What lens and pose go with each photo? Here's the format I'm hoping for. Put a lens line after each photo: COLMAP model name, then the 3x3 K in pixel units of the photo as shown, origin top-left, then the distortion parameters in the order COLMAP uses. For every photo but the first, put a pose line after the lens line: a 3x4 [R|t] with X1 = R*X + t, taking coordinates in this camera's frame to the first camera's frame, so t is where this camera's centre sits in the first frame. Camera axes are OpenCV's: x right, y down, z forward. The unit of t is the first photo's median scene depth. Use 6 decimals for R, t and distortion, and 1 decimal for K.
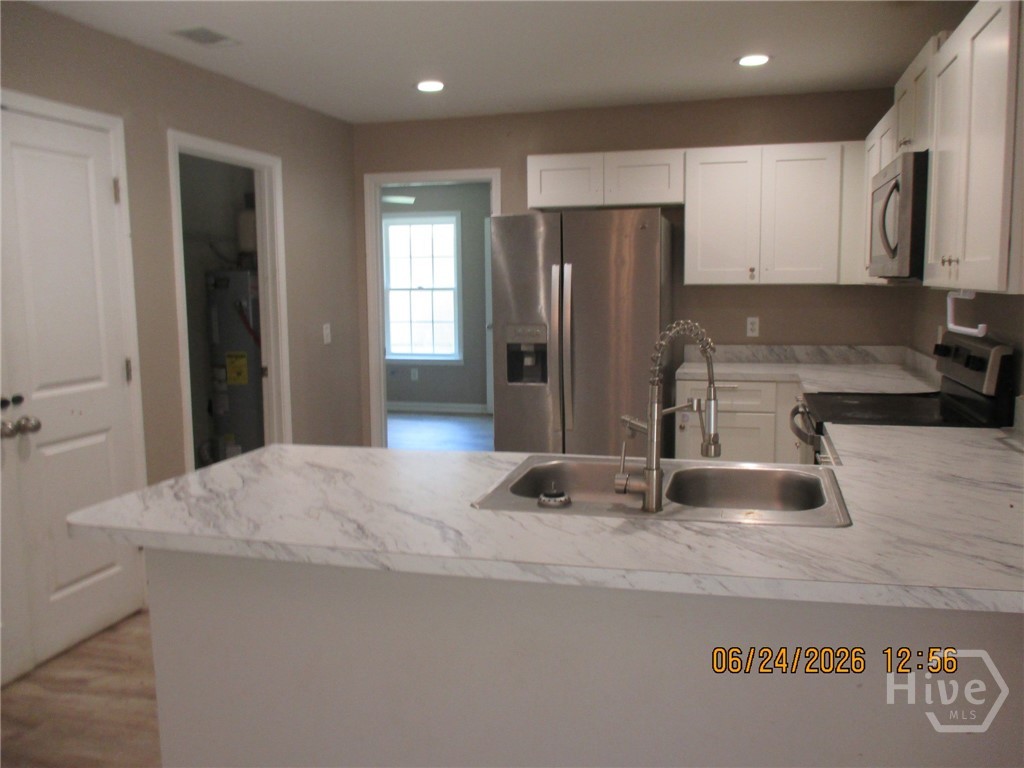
lens RADIAL K [[856.5, 0, 516.2], [0, 856.5, 380.0], [0, 0, 1]] dist [-0.048329, 0.003545]
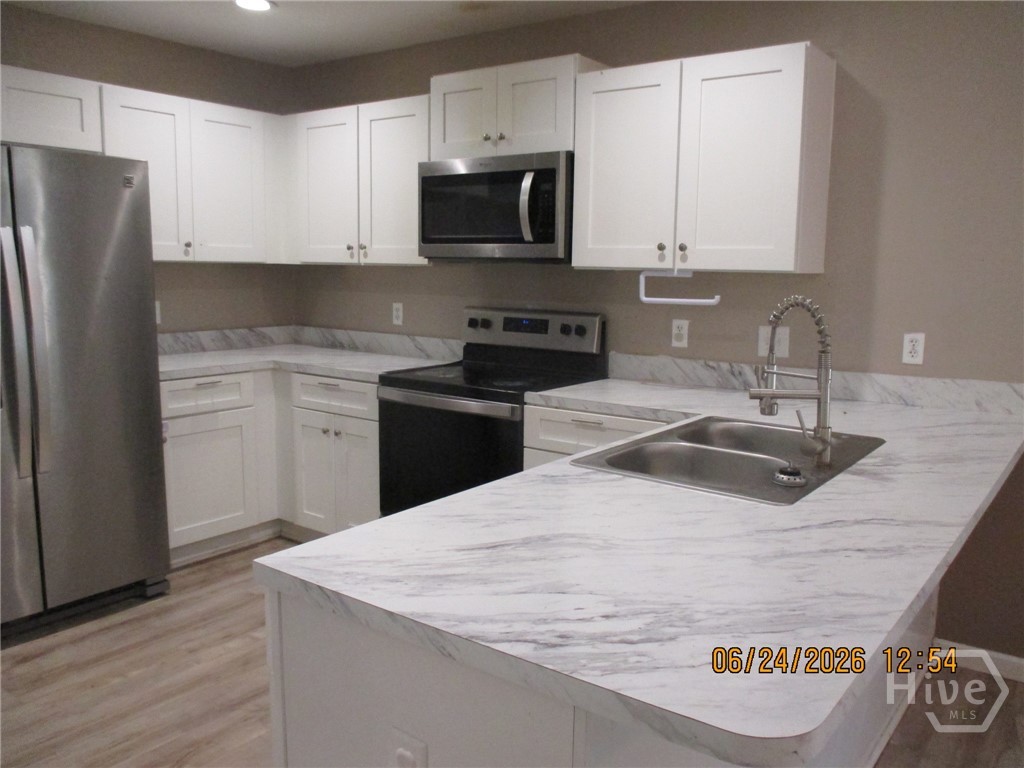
lens RADIAL K [[856.5, 0, 515.9], [0, 856.5, 388.9], [0, 0, 1]] dist [-0.048329, 0.003545]
pose [[0.343927, -0.115439, 0.931873, -0.684384], [0.087974, 0.992010, 0.090421, -0.056141], [-0.934866, 0.050883, 0.351335, 0.662785]]
